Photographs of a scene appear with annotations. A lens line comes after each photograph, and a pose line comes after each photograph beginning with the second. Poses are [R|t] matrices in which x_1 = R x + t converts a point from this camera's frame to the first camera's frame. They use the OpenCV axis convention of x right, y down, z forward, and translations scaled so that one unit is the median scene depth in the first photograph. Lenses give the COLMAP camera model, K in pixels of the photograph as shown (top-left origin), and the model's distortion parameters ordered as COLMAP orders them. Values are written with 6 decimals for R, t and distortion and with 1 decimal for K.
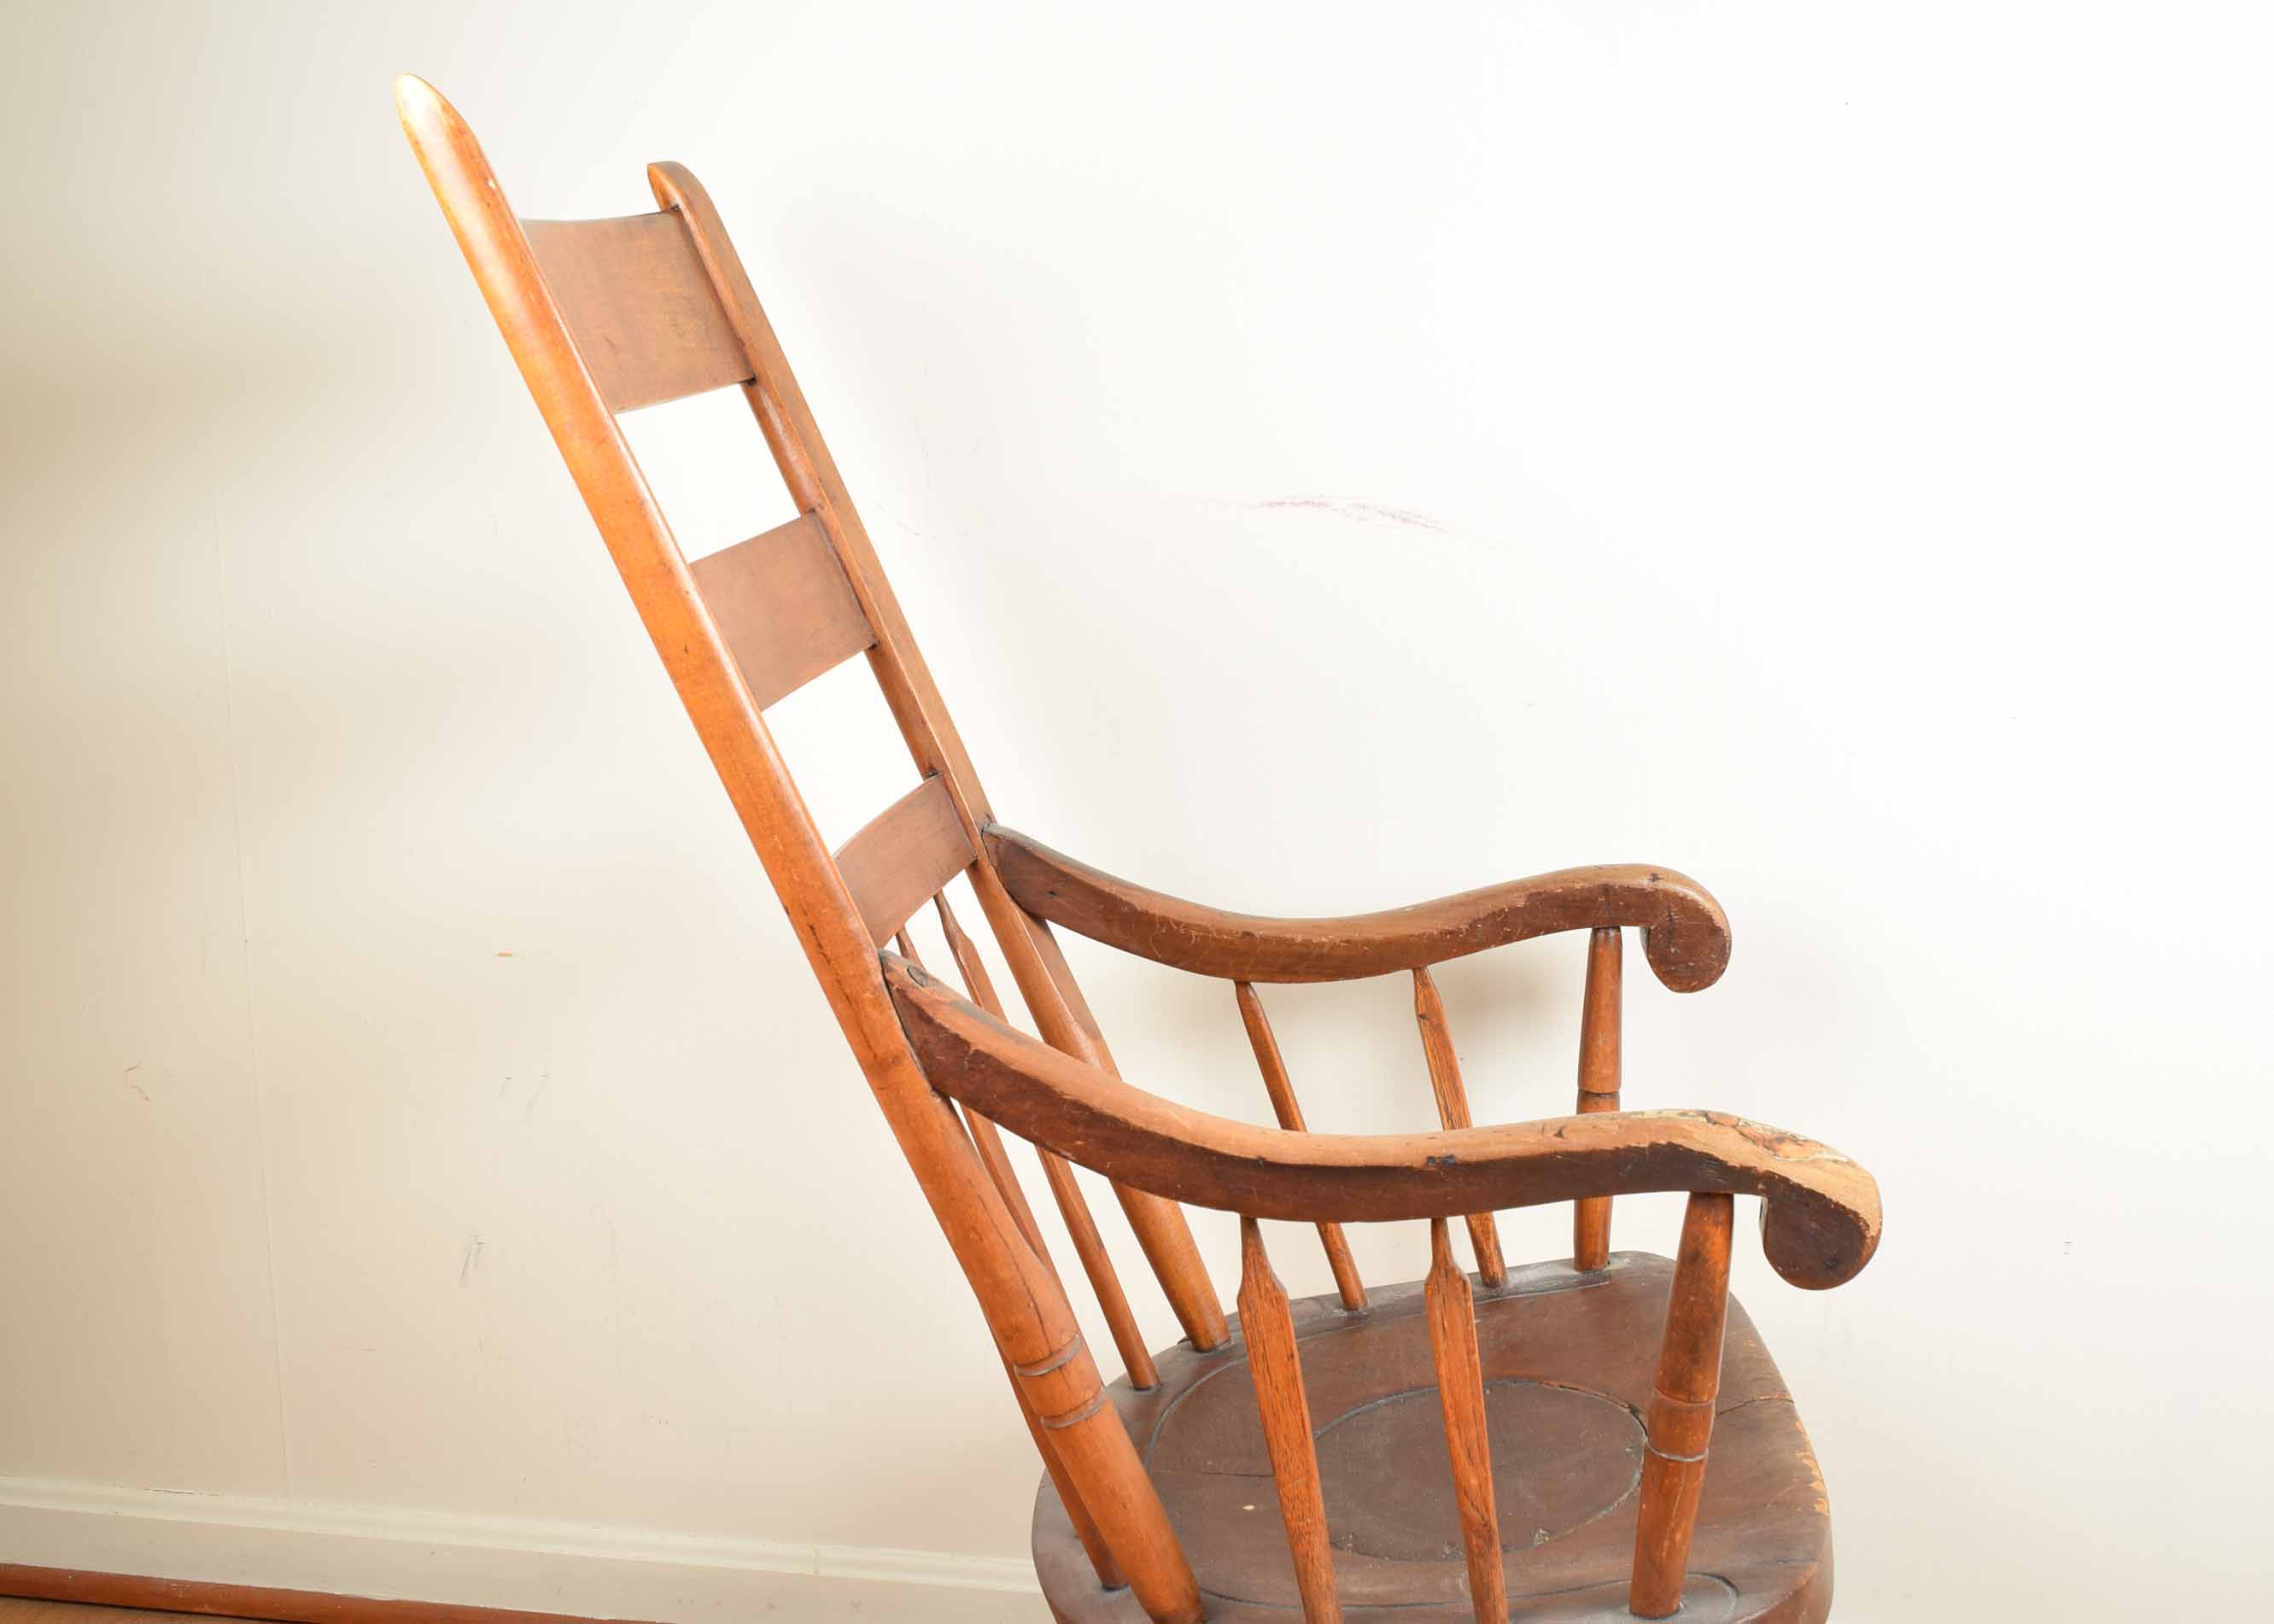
lens RADIAL K [[2428.5, 0, 1160.5], [0, 2428.5, 812.2], [0, 0, 1]] dist [-0.071159, 0.000000]
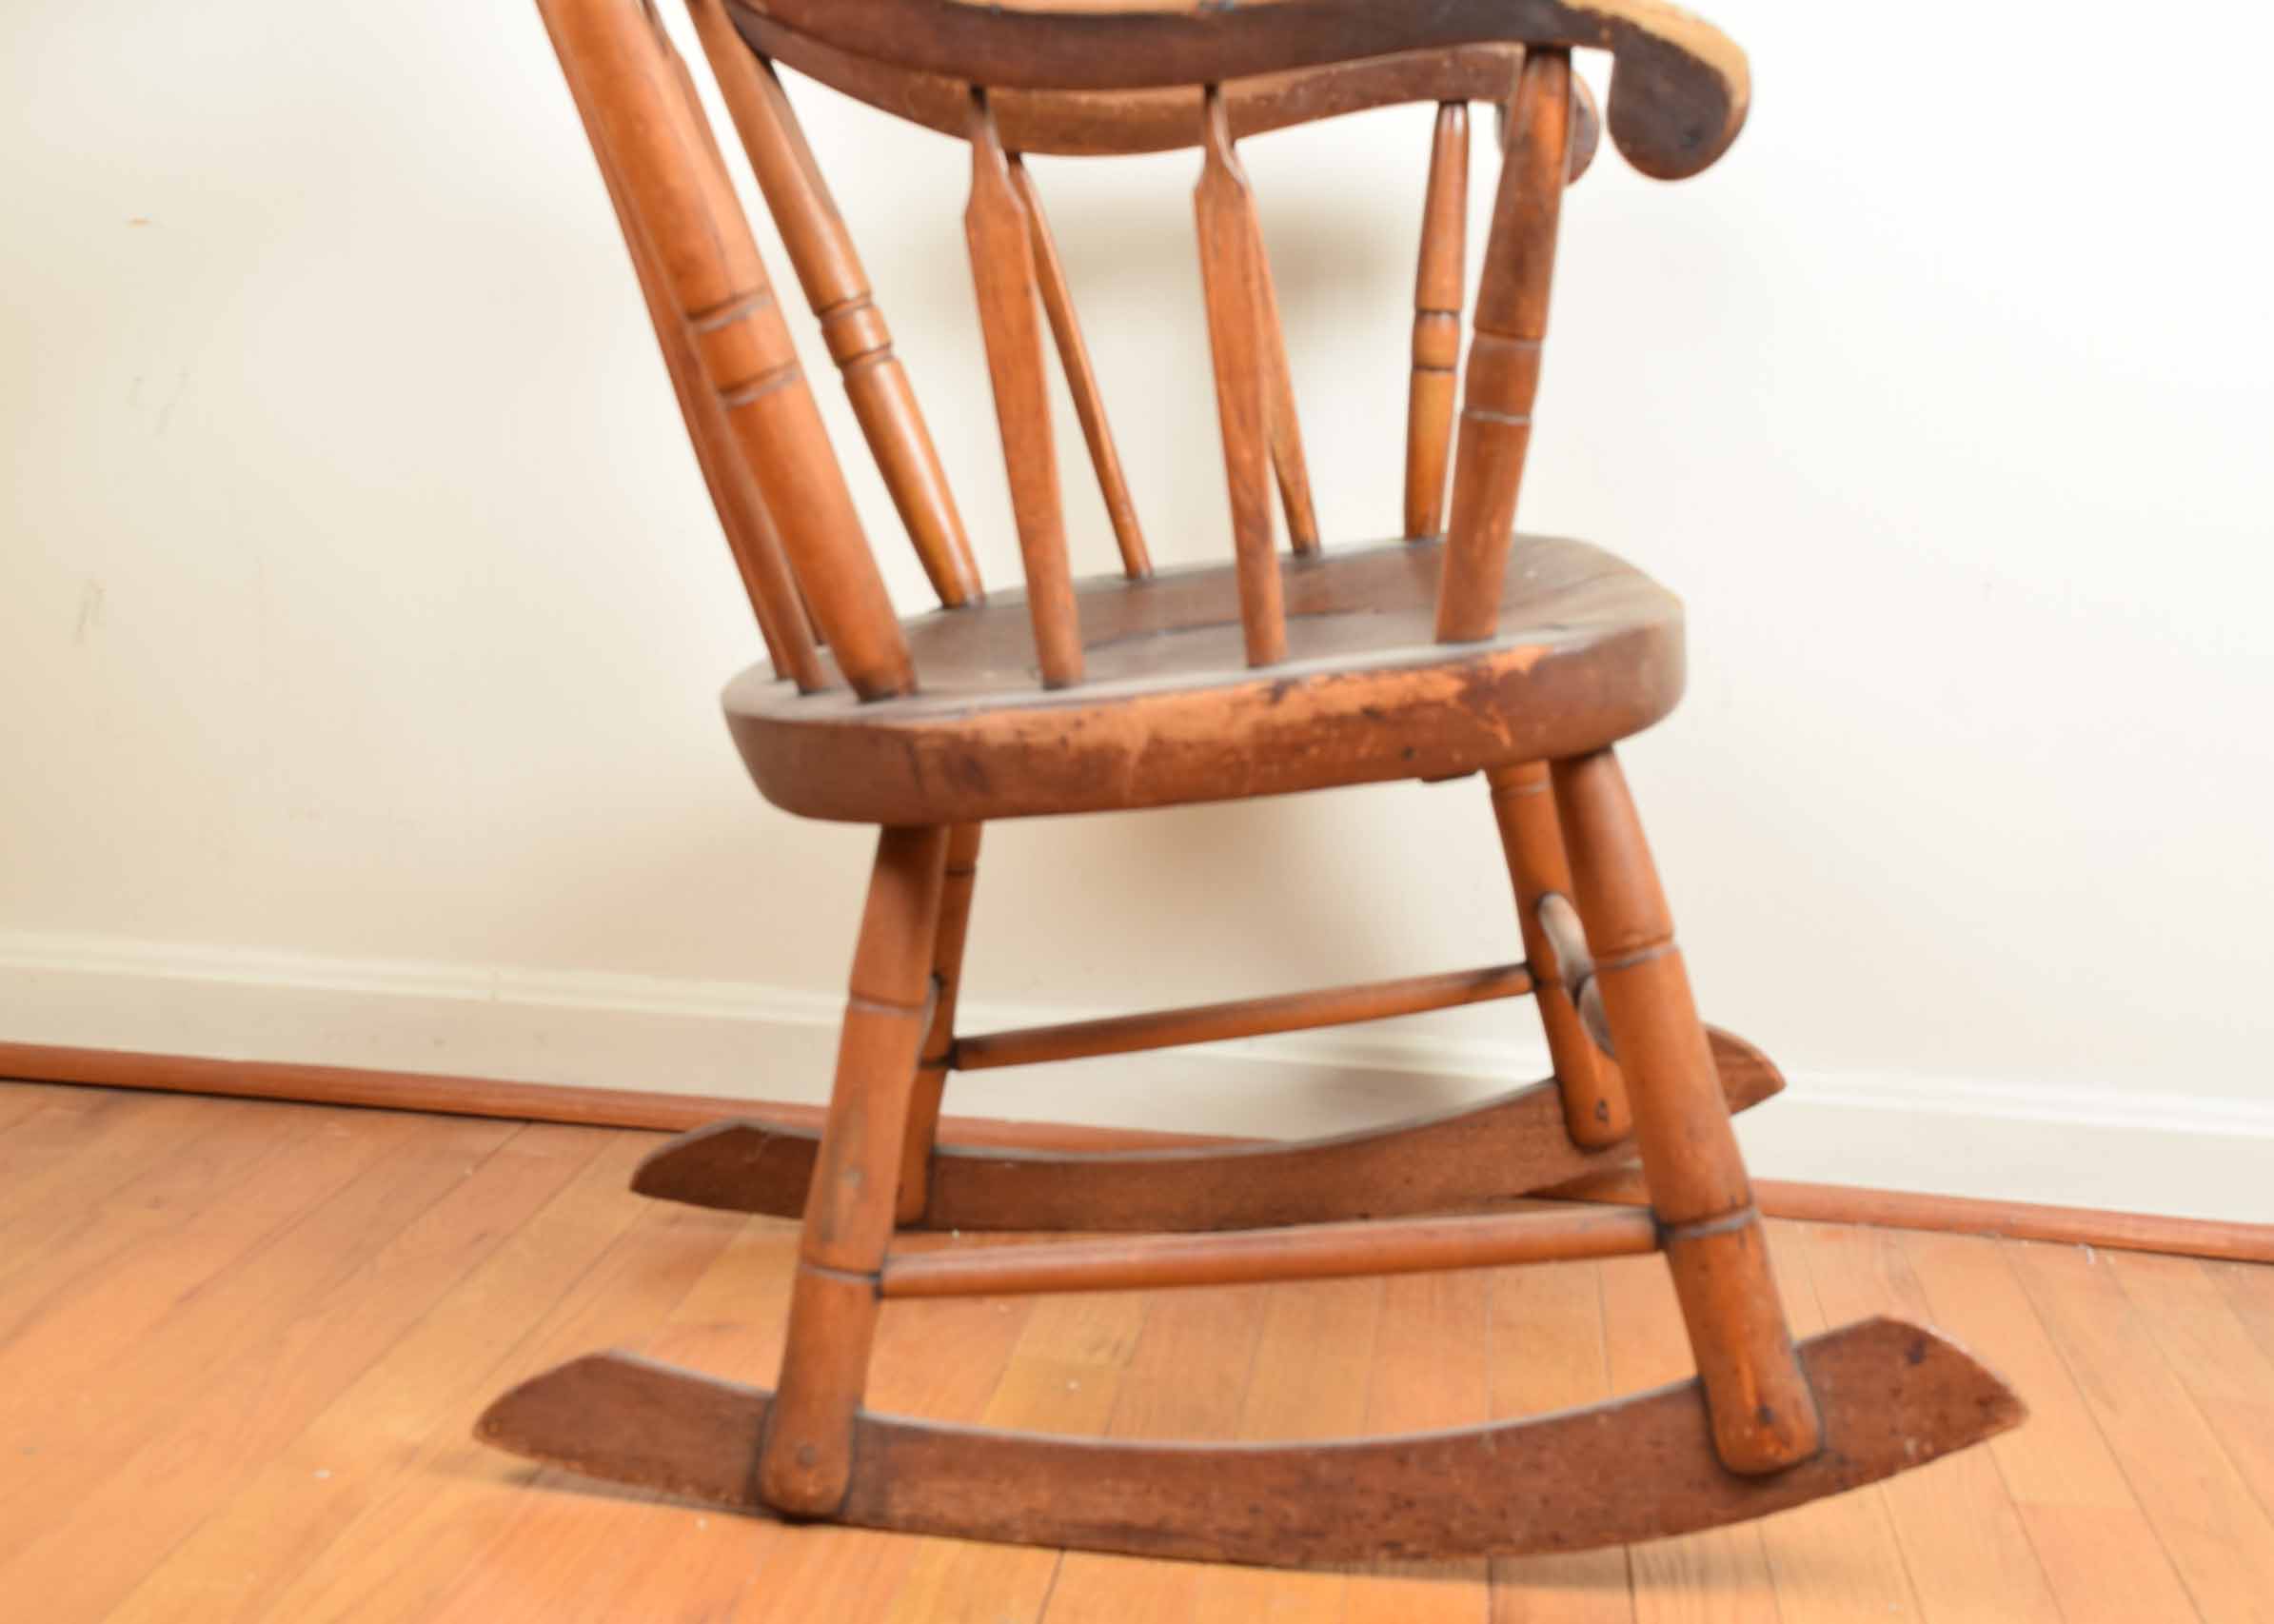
lens RADIAL K [[2756.6, 0, 1140.4], [0, 2756.6, 949.1], [0, 0, 1]] dist [-0.066405, 0.000000]
pose [[0.998195, 0.033386, 0.049919, 0.039451], [-0.035886, 0.998101, 0.050062, 0.295323], [-0.048153, -0.051763, 0.997498, 0.050155]]
